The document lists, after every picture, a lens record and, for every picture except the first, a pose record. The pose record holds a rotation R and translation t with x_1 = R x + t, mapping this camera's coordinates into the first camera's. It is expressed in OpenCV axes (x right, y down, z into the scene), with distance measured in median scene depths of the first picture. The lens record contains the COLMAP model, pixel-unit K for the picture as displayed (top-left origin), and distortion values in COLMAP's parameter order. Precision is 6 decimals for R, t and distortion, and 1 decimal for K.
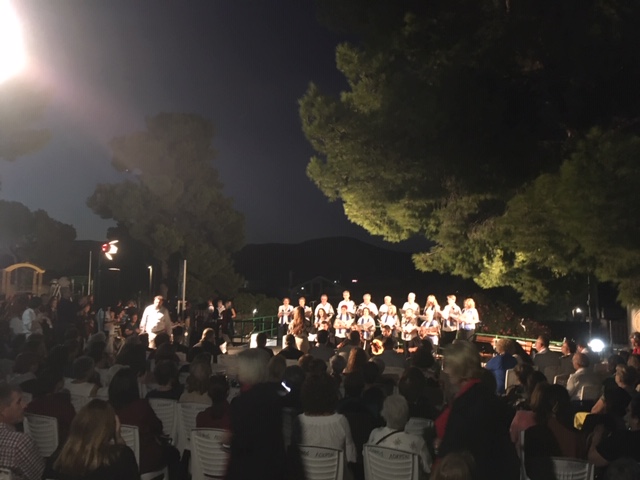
lens RADIAL K [[541.7, 0, 318.0], [0, 541.7, 251.8], [0, 0, 1]] dist [0.077922, -0.101201]
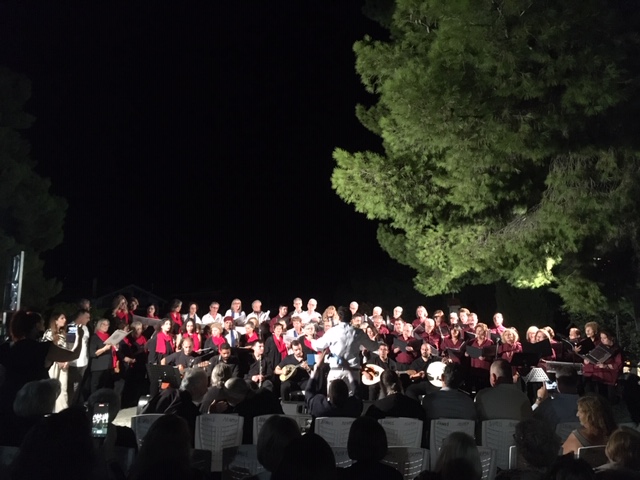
lens RADIAL K [[541.7, 0, 321.9], [0, 541.7, 240.9], [0, 0, 1]] dist [0.077922, -0.101201]
pose [[0.928411, 0.045512, 0.368756, -0.249043], [-0.030358, 0.998443, -0.046796, 0.037844], [-0.370312, 0.032252, 0.928348, 0.389461]]
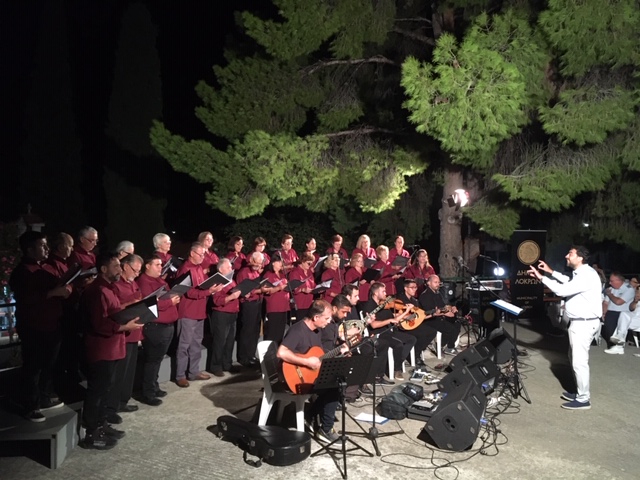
lens RADIAL K [[541.7, 0, 325.8], [0, 541.7, 240.8], [0, 0, 1]] dist [0.077922, -0.101201]
pose [[0.171838, -0.034657, 0.984515, -0.572855], [-0.076591, 0.995886, 0.048426, 0.076619], [-0.982143, -0.083727, 0.168477, 1.123146]]
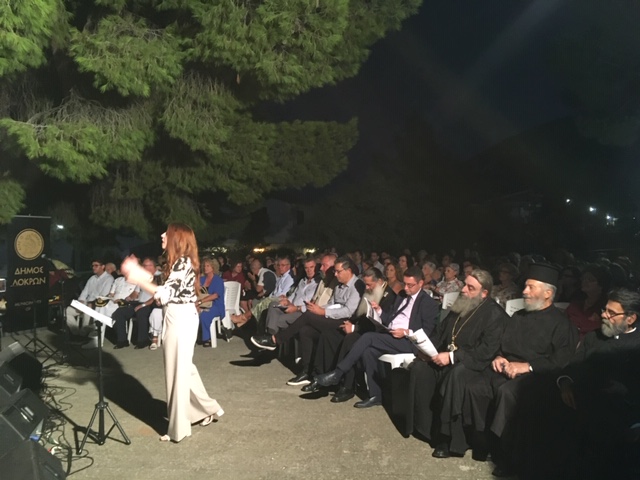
lens RADIAL K [[541.7, 0, 317.8], [0, 541.7, 245.0], [0, 0, 1]] dist [0.077922, -0.101201]
pose [[-0.671227, -0.018849, 0.741012, -0.371931], [-0.058719, 0.997887, -0.027806, 0.118785], [-0.738922, -0.062176, -0.670916, 1.148554]]
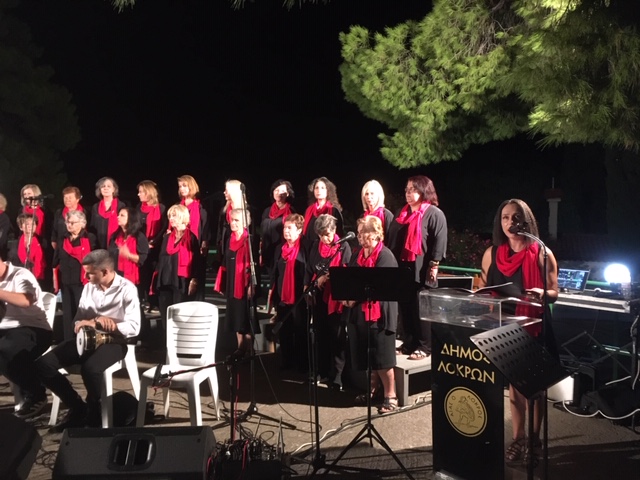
lens RADIAL K [[541.7, 0, 321.8], [0, 541.7, 249.2], [0, 0, 1]] dist [0.077922, -0.101201]
pose [[0.989821, -0.033752, 0.138261, 0.238441], [0.014116, 0.989965, 0.140606, 0.102605], [-0.141619, -0.137223, 0.980364, 0.757466]]
